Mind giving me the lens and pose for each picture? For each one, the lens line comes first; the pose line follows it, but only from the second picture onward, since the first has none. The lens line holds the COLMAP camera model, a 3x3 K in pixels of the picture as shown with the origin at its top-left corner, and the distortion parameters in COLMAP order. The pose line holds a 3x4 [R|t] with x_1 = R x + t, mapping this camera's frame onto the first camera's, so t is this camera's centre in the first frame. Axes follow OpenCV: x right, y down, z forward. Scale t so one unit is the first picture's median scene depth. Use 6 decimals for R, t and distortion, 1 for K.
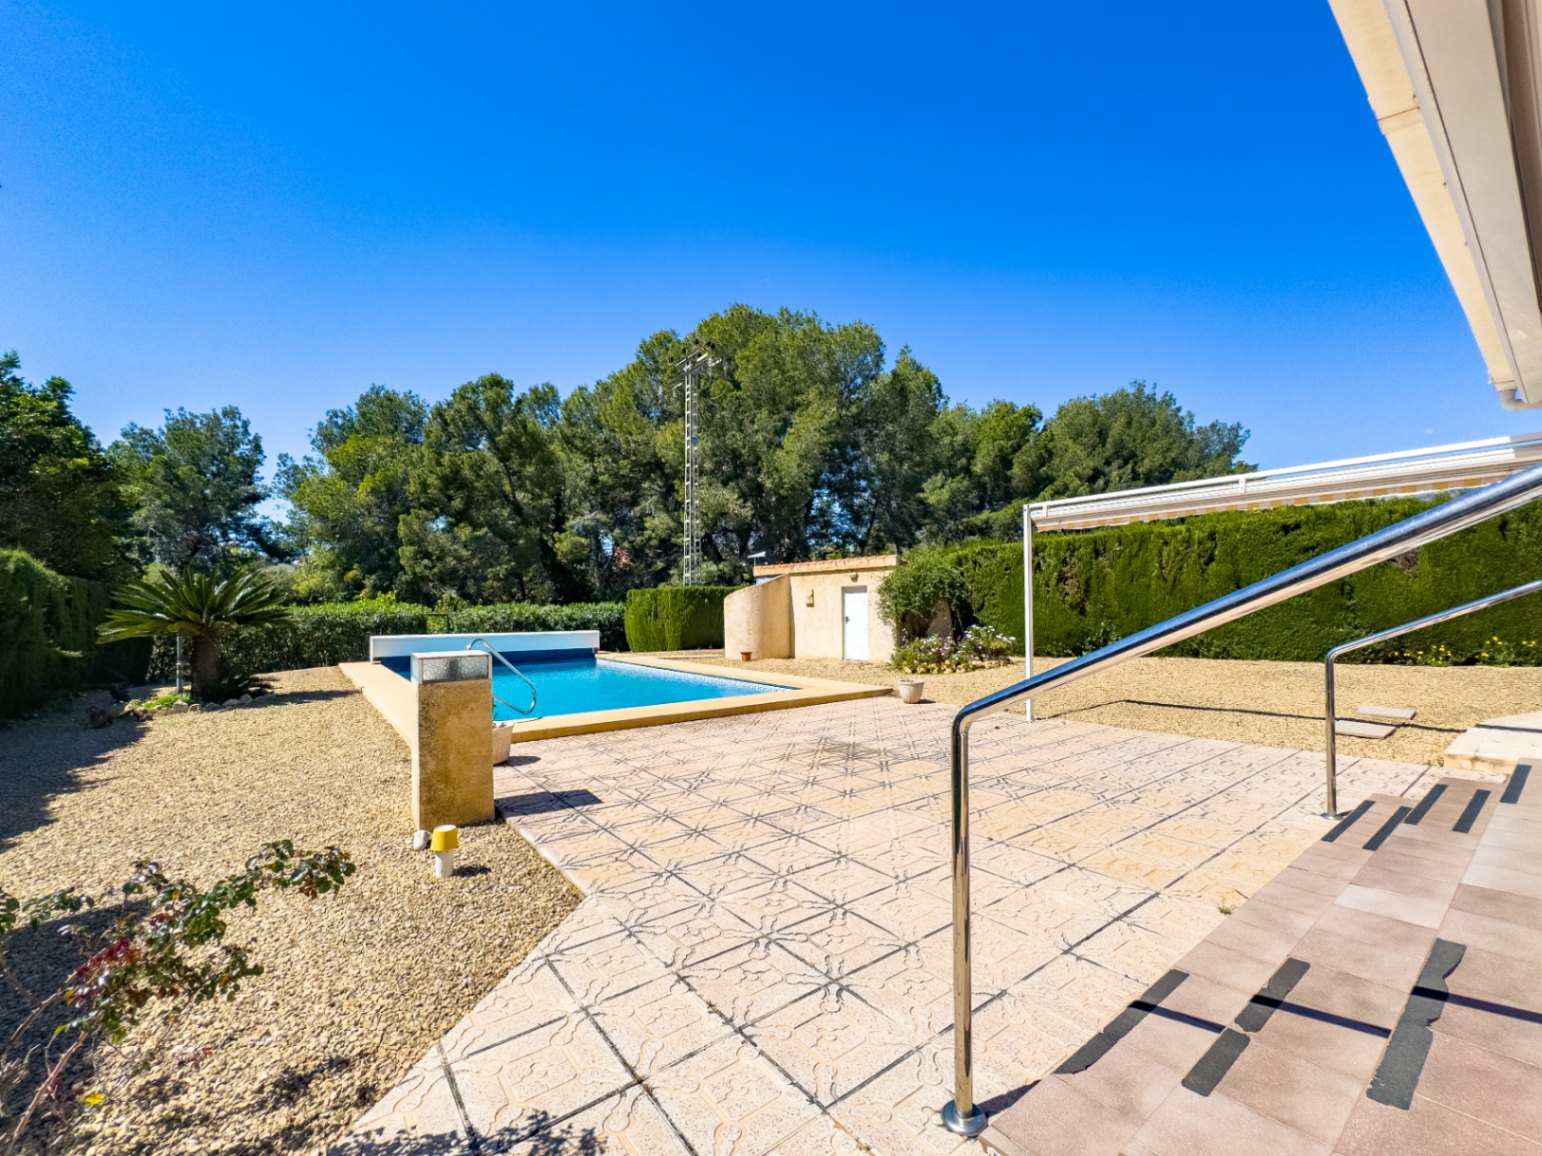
lens RADIAL K [[631.3, 0, 778.2], [0, 631.3, 596.0], [0, 0, 1]] dist [0.000537, 0.000132]
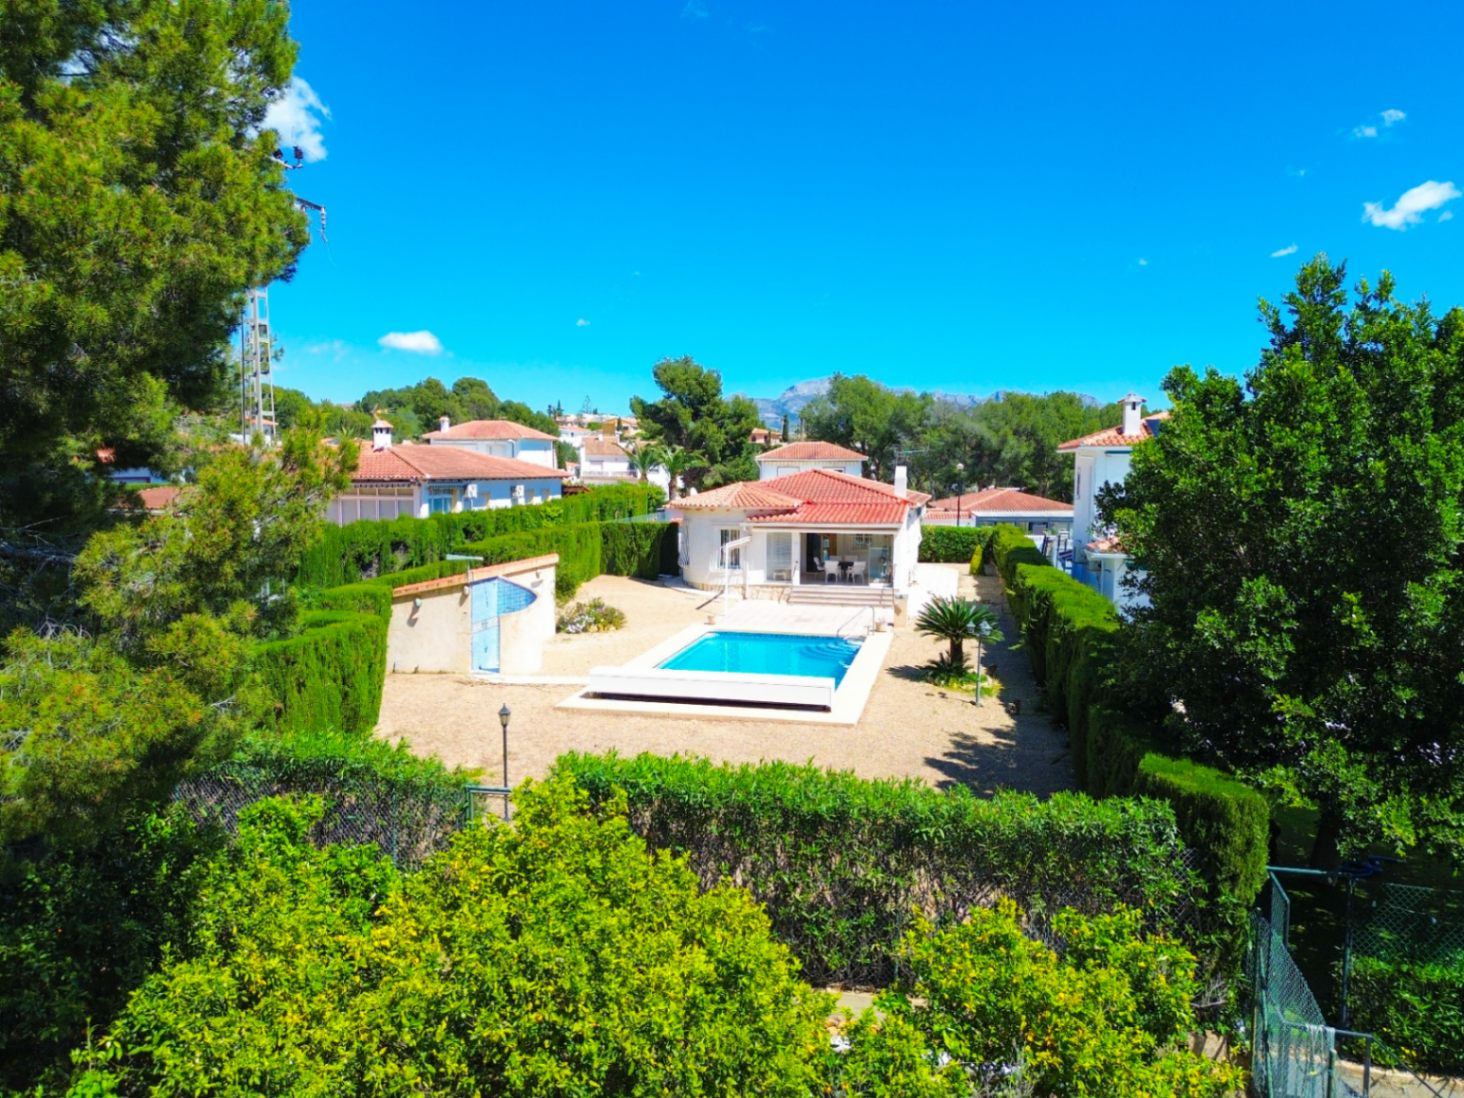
lens RADIAL K [[986.8, 0, 732.0], [0, 986.8, 549.0], [0, 0, 1]] dist [0.069147, -0.059023]
pose [[-0.634053, -0.055375, 0.771304, -0.822720], [-0.012933, 0.998053, 0.061023, -0.104277], [-0.773181, 0.028717, -0.633535, 1.013038]]
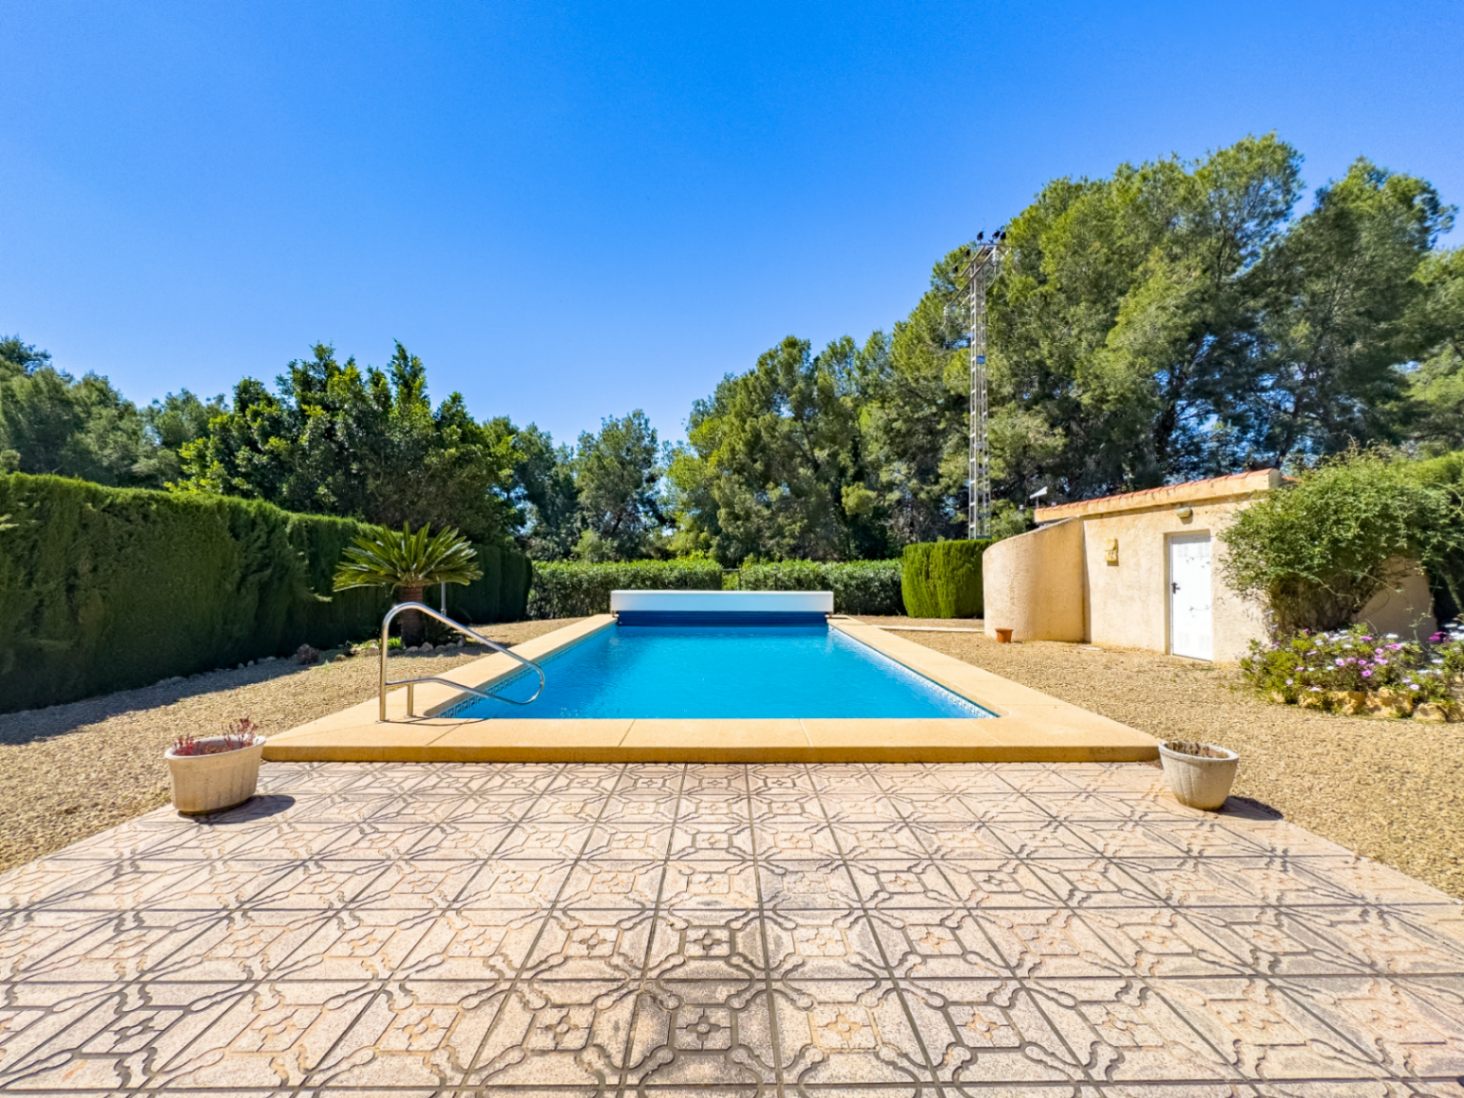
lens RADIAL K [[608.0, 0, 738.3], [0, 608.0, 549.4], [0, 0, 1]] dist [-0.002071, -0.000200]
pose [[0.806282, -0.007735, -0.591481, 0.063598], [0.002535, 0.999951, -0.009620, 0.003031], [0.591526, 0.006257, 0.806262, 0.159613]]
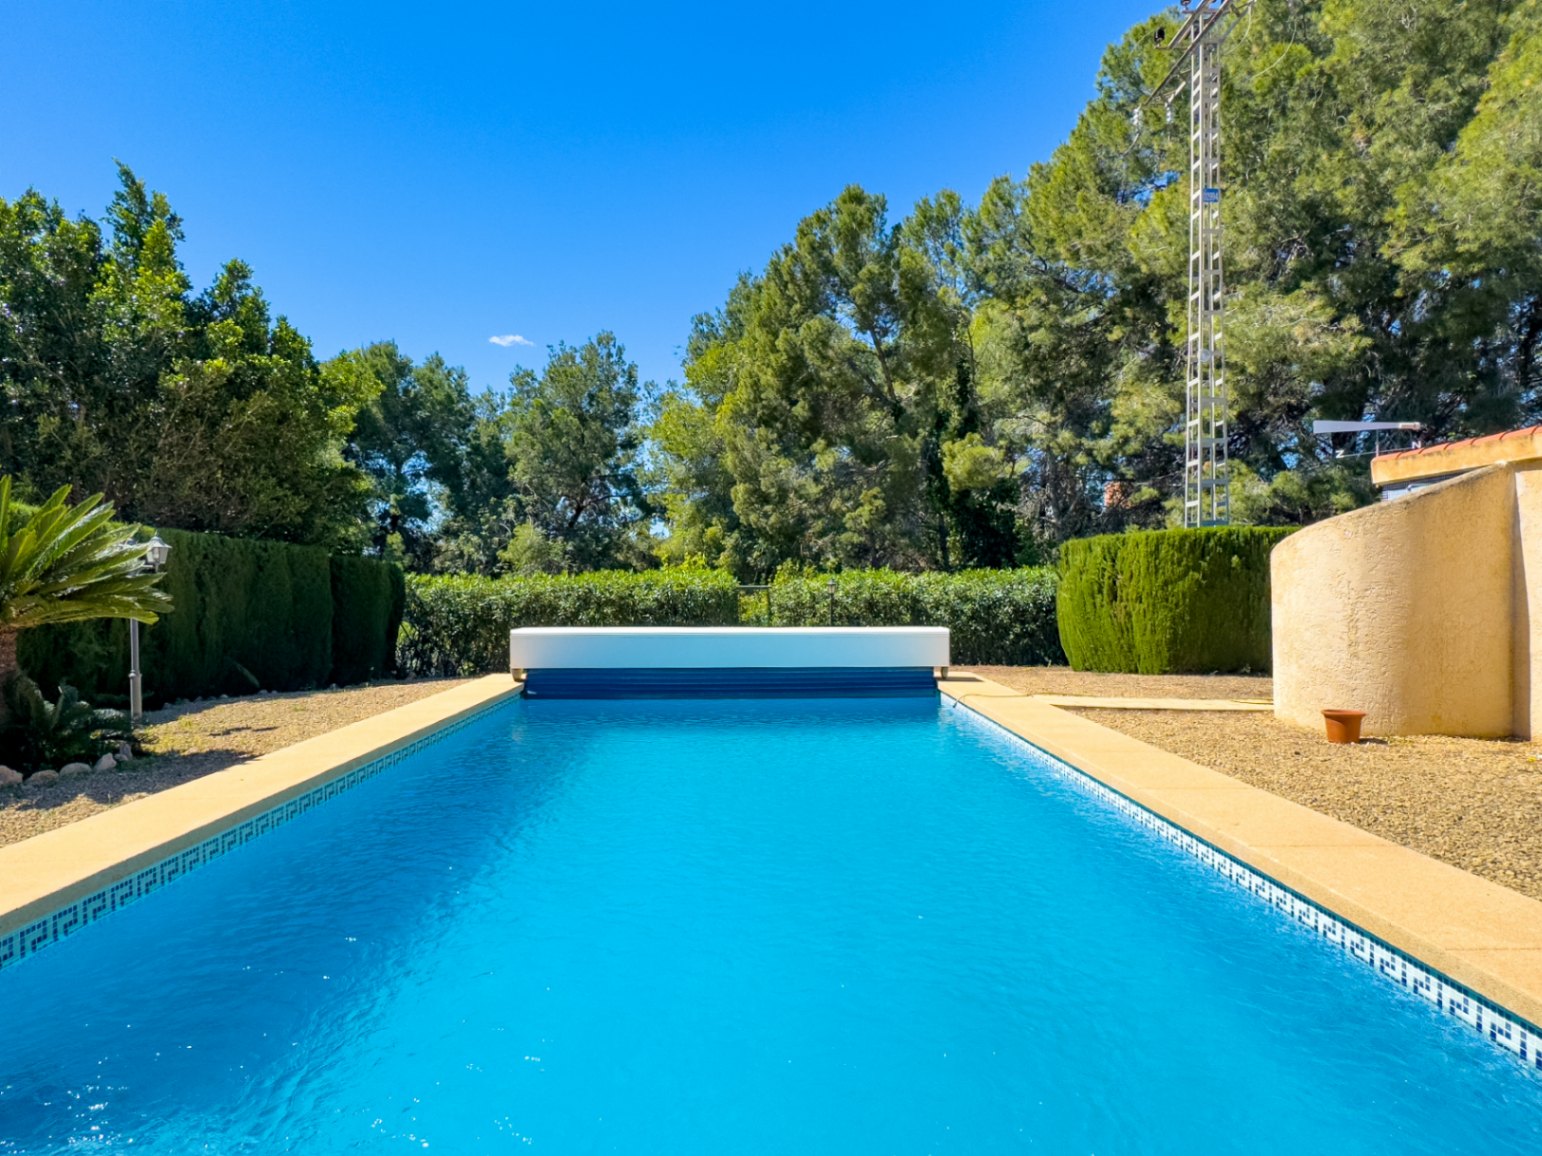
lens RADIAL K [[893.9, 0, 783.3], [0, 893.9, 581.7], [0, 0, 1]] dist [-0.001340, 0.000034]
pose [[0.815070, 0.002909, -0.579354, -0.011406], [0.009407, 0.999789, 0.018255, 0.006386], [0.579285, -0.020329, 0.814871, 0.267201]]
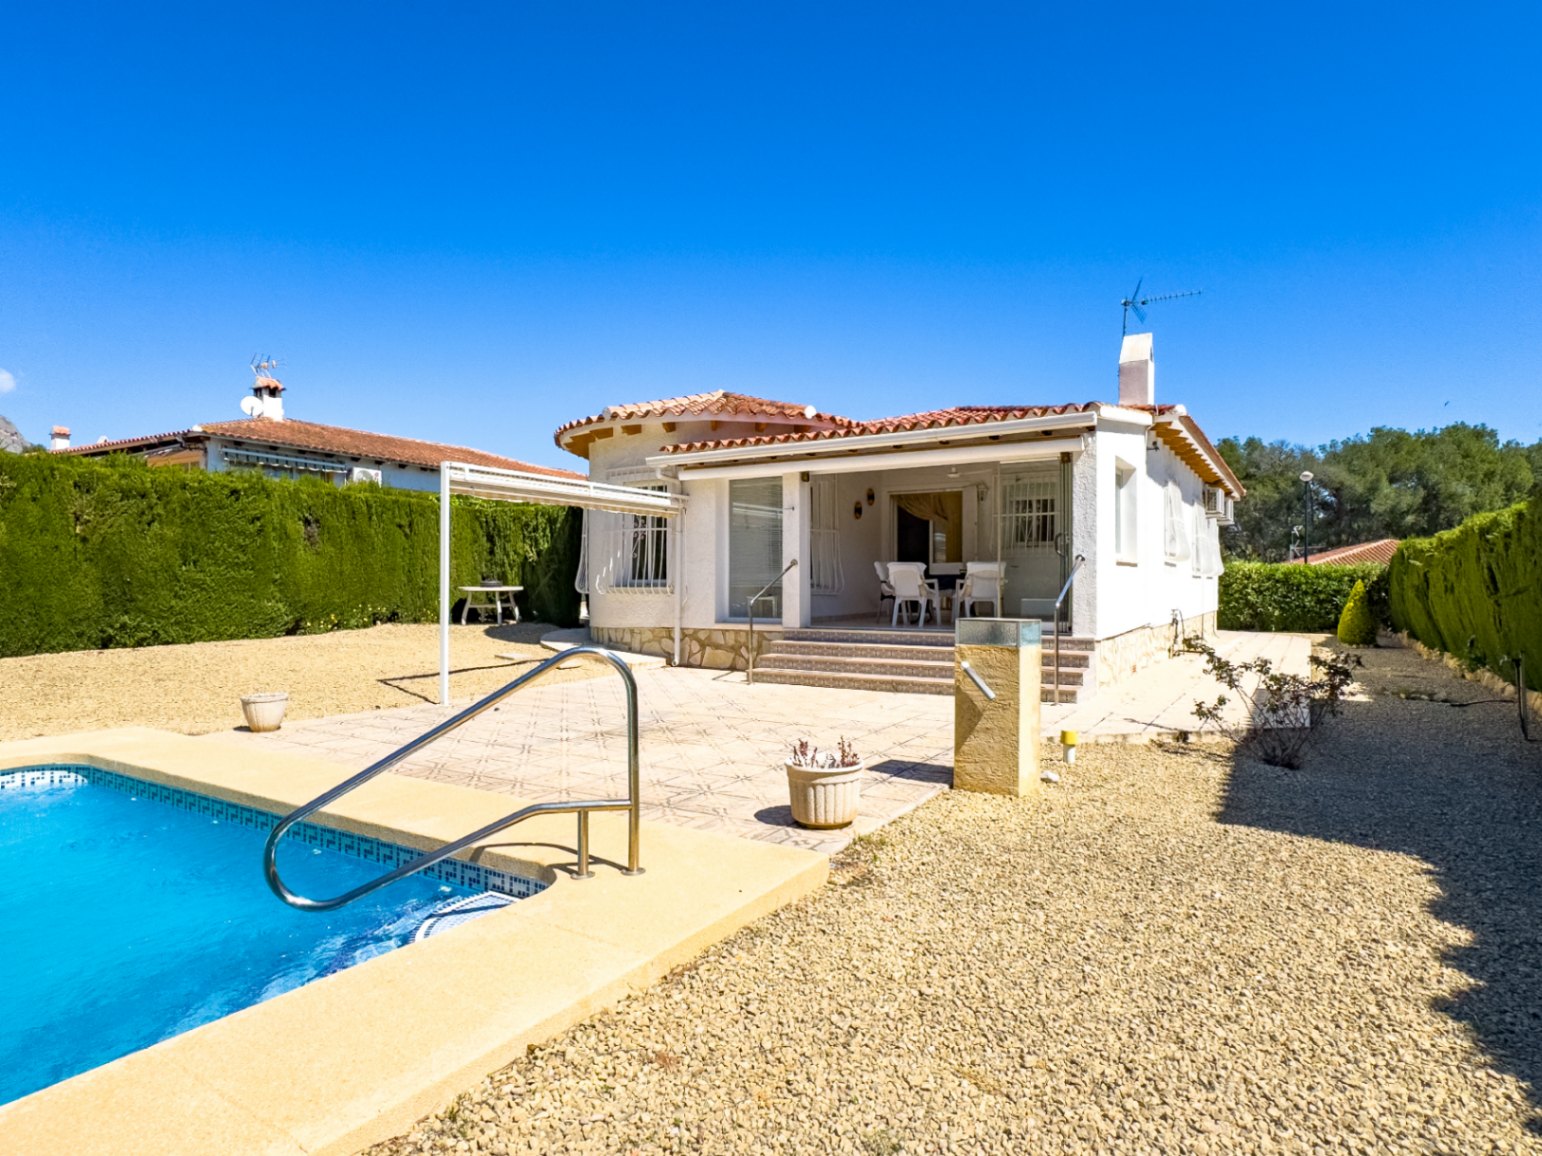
lens RADIAL K [[893.9, 0, 783.3], [0, 893.9, 581.7], [0, 0, 1]] dist [-0.001340, 0.000034]
pose [[-0.374998, 0.006520, 0.927003, -0.239724], [-0.017058, 0.999757, -0.013932, 0.008305], [-0.926869, -0.021037, -0.374796, 0.263034]]
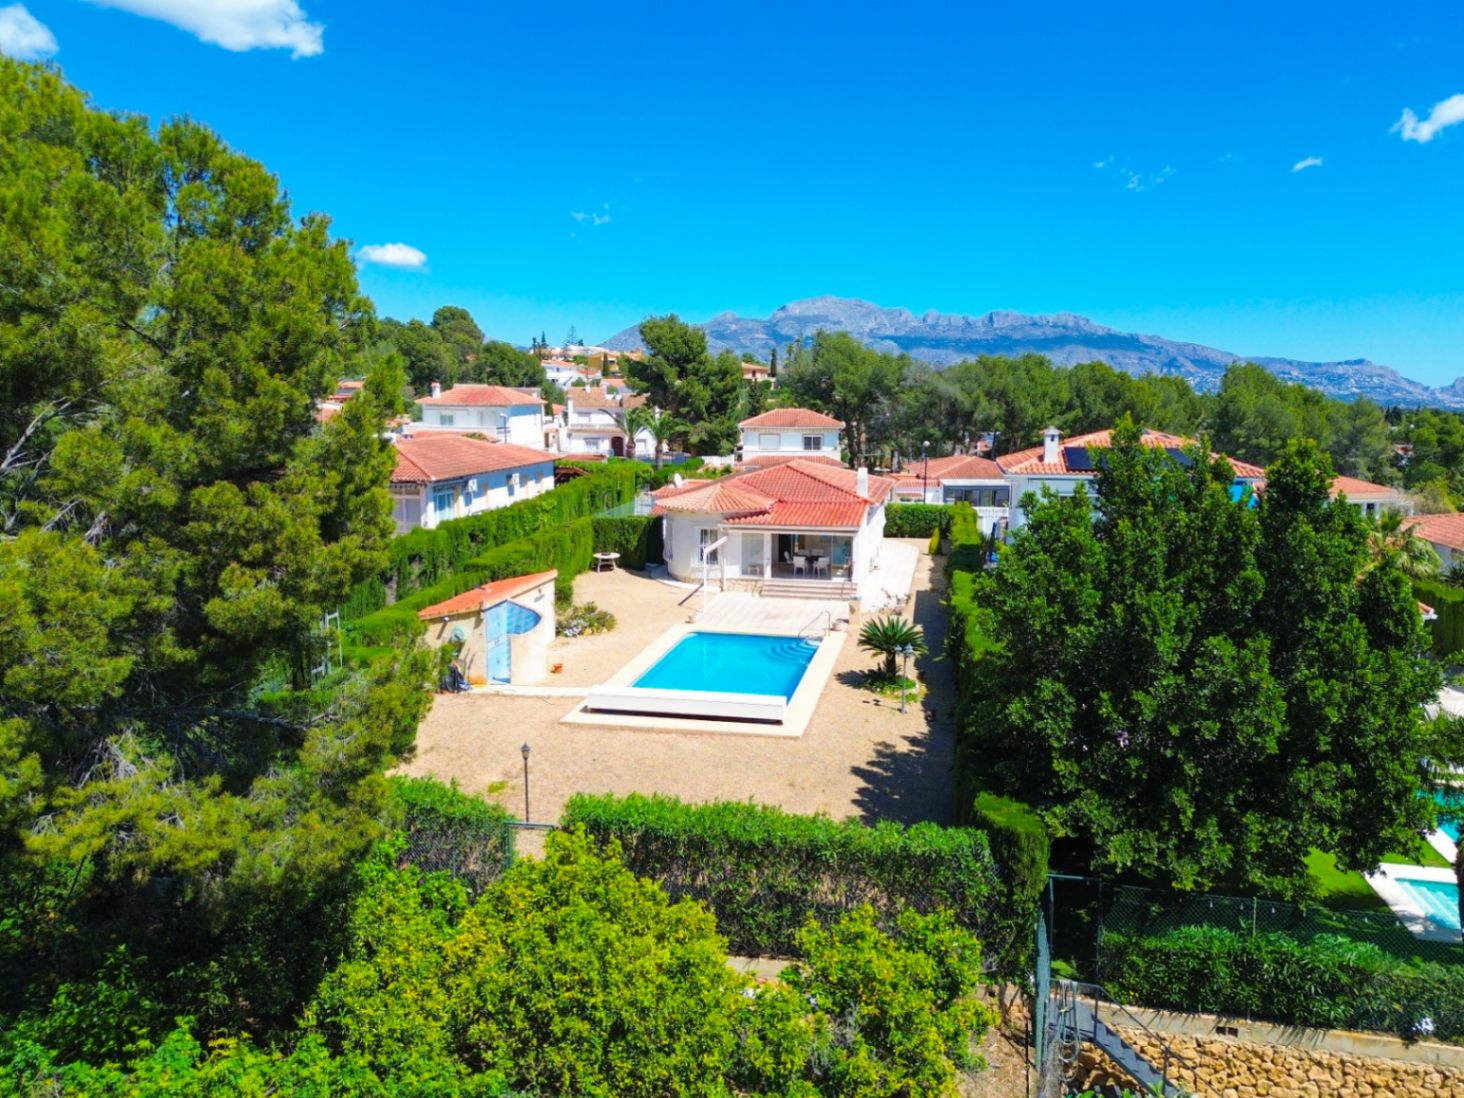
lens RADIAL K [[991.1, 0, 759.6], [0, 991.1, 531.3], [0, 0, 1]] dist [0.075188, -0.078203]
pose [[-0.663422, -0.092917, 0.742454, -0.959114], [-0.013070, 0.993547, 0.112662, -0.217939], [-0.748131, 0.065039, -0.660356, 1.105214]]
